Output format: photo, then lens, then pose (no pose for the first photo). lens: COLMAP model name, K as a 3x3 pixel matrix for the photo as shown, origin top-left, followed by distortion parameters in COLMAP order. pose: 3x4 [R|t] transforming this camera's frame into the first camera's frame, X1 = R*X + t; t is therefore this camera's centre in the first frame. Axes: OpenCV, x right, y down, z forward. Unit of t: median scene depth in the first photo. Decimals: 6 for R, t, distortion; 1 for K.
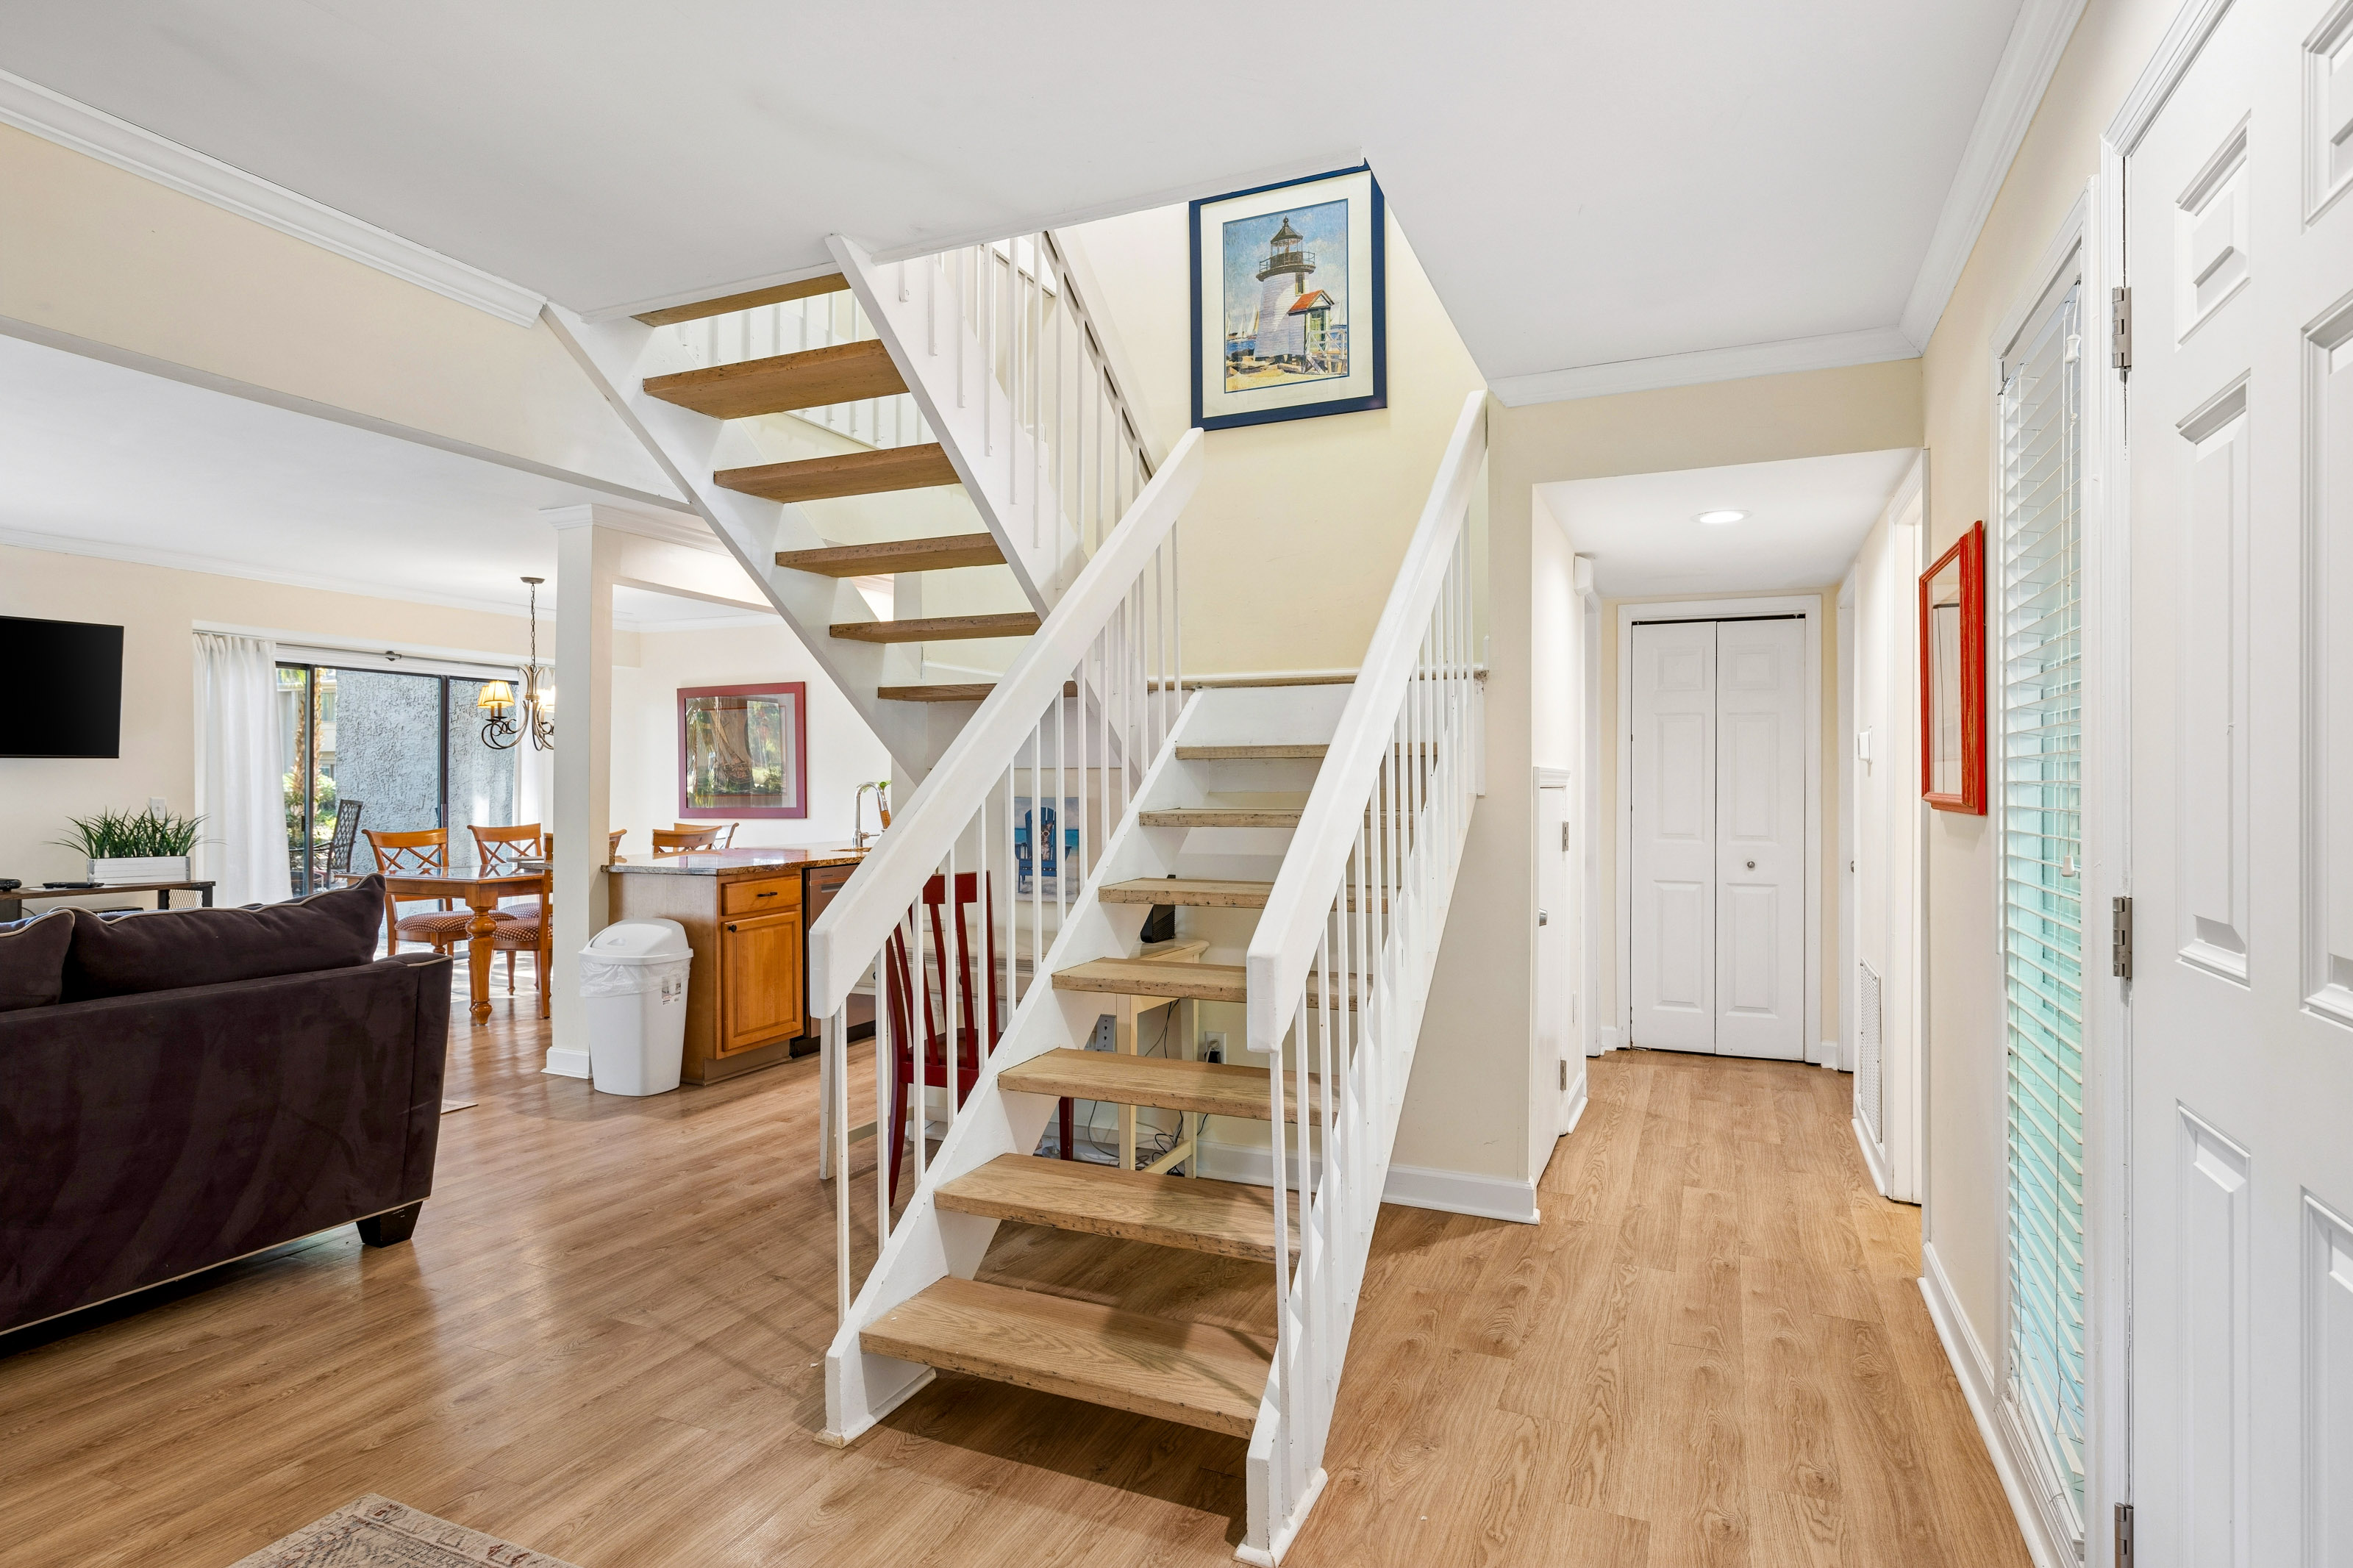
lens RADIAL K [[1220.4, 0, 1156.4], [0, 1220.4, 781.7], [0, 0, 1]] dist [0.017595, -0.006363]
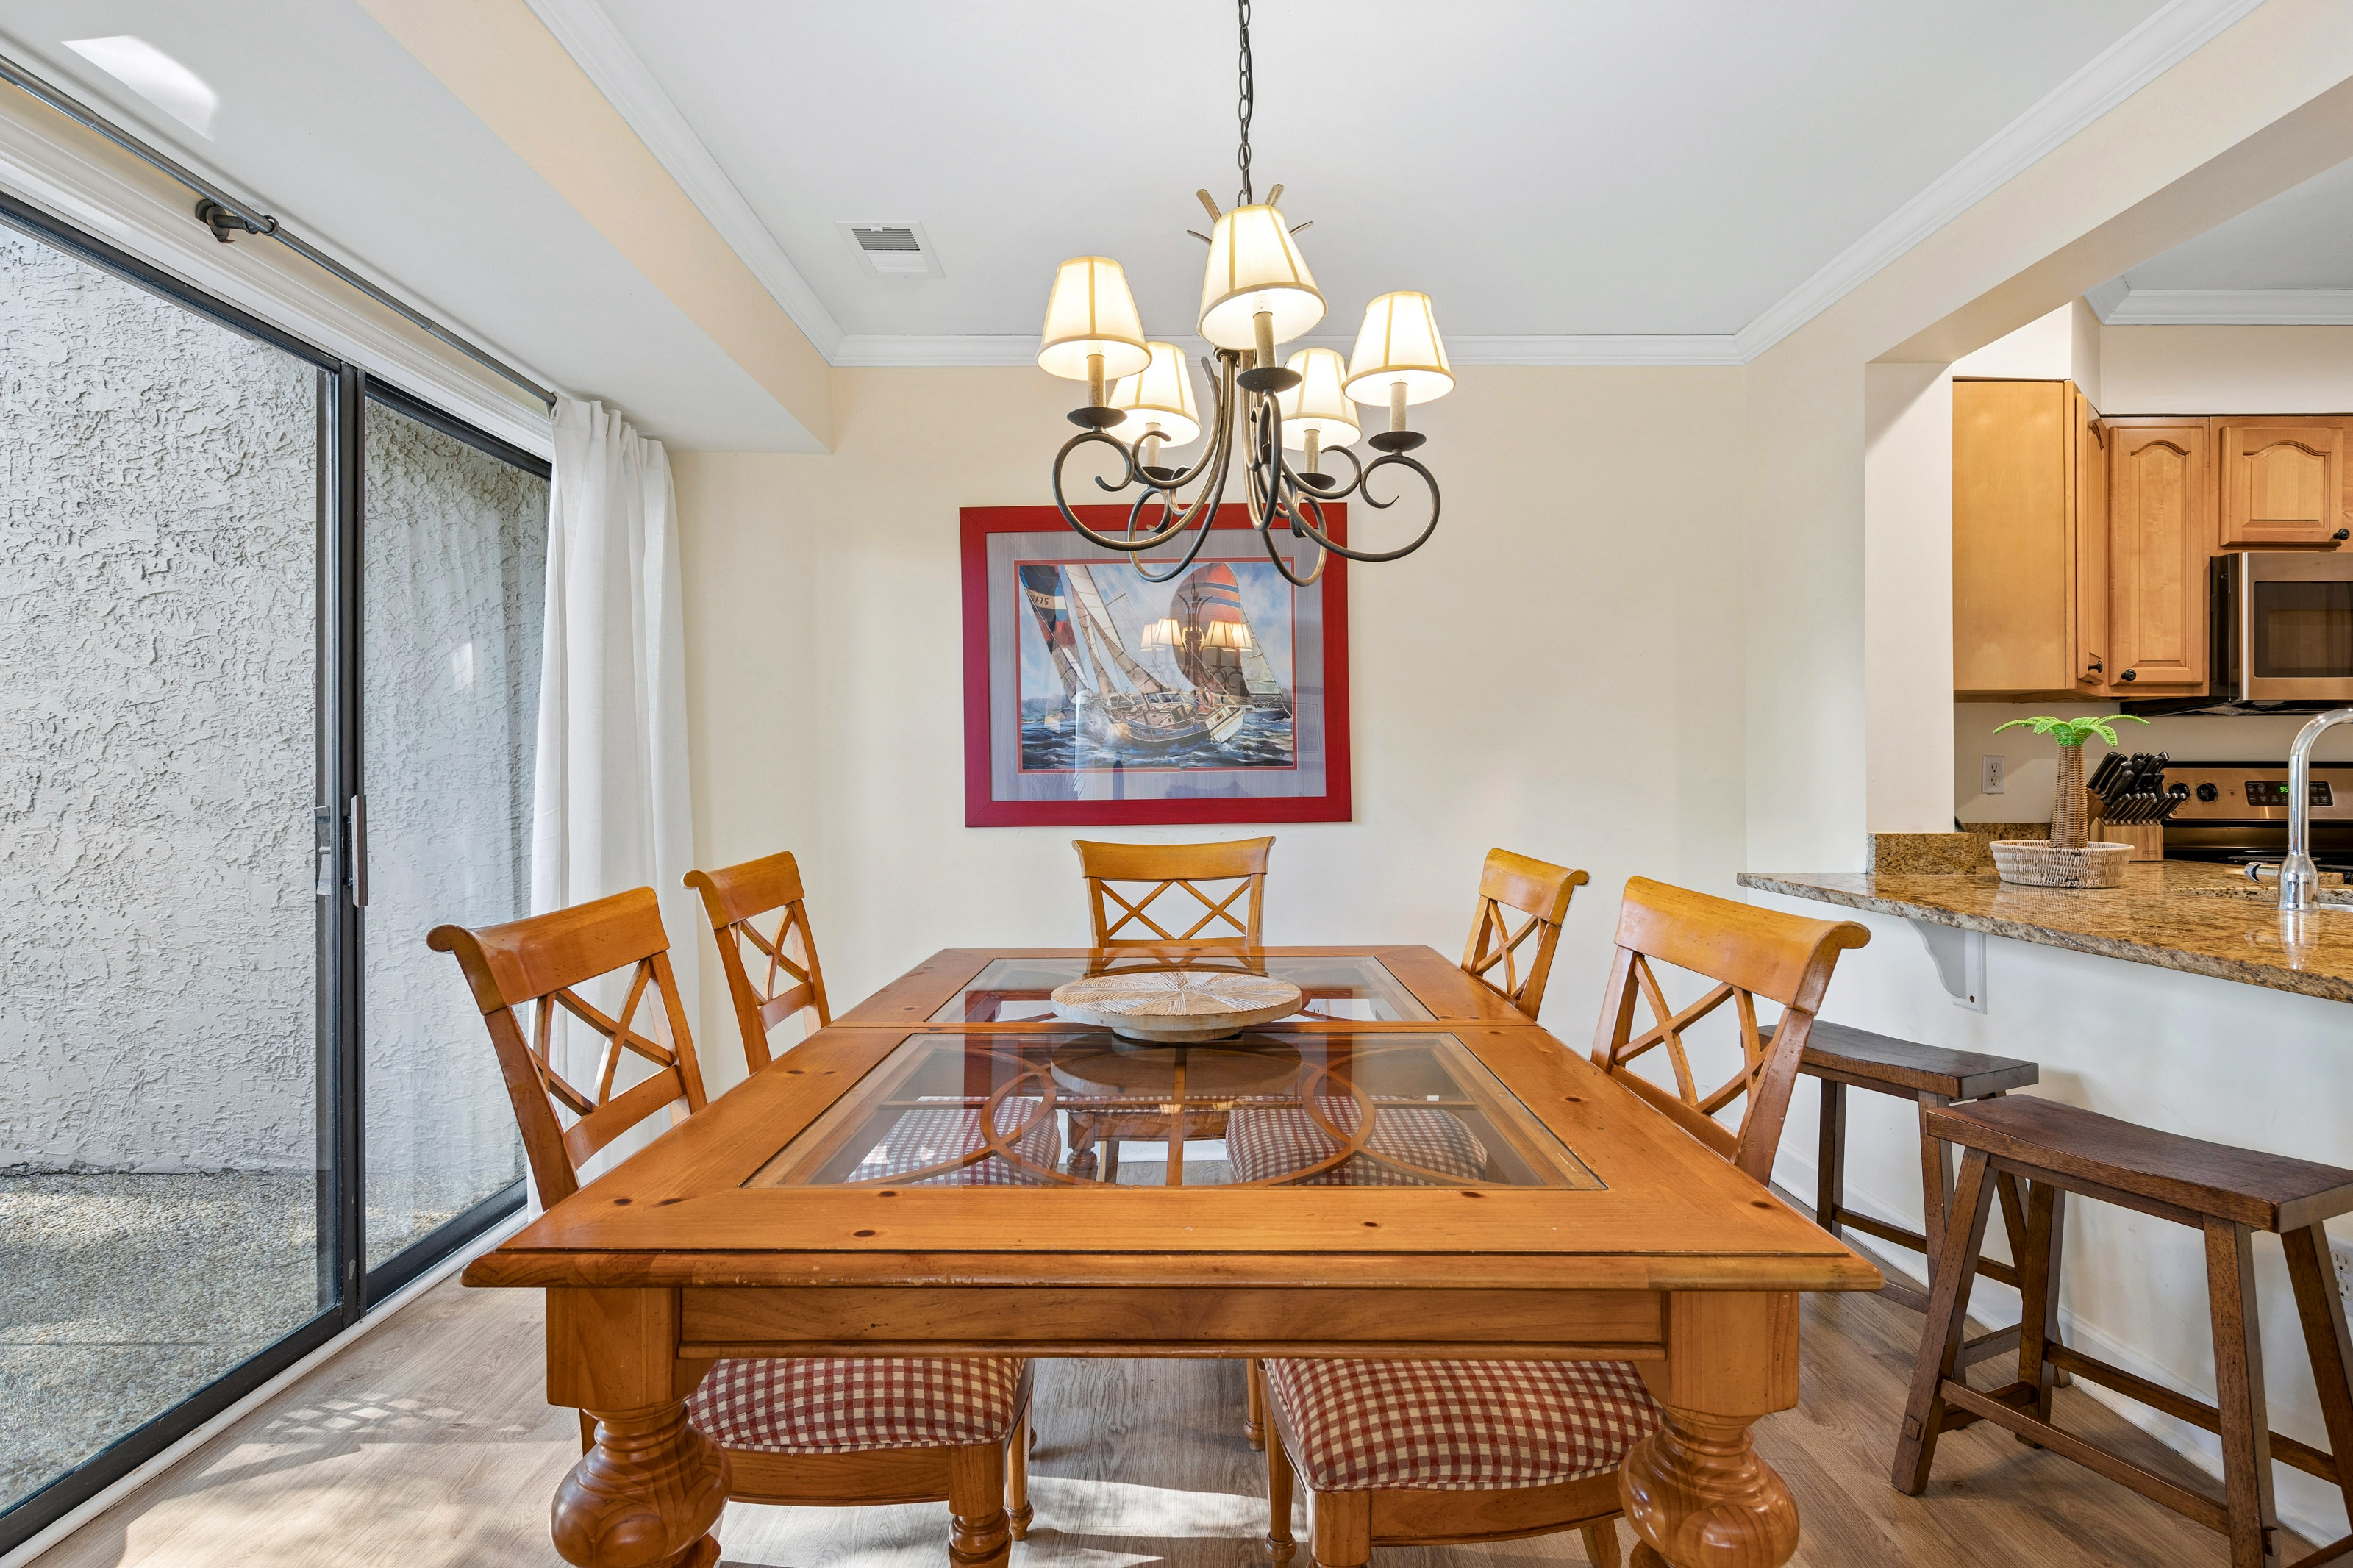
lens RADIAL K [[1151.0, 0, 1190.3], [0, 1151.0, 778.0], [0, 0, 1]] dist [0.007012, -0.003845]
pose [[0.914653, -0.004075, 0.404219, -0.605237], [0.002306, 0.999986, 0.004863, 0.015114], [-0.404233, -0.003516, 0.914649, 0.787086]]
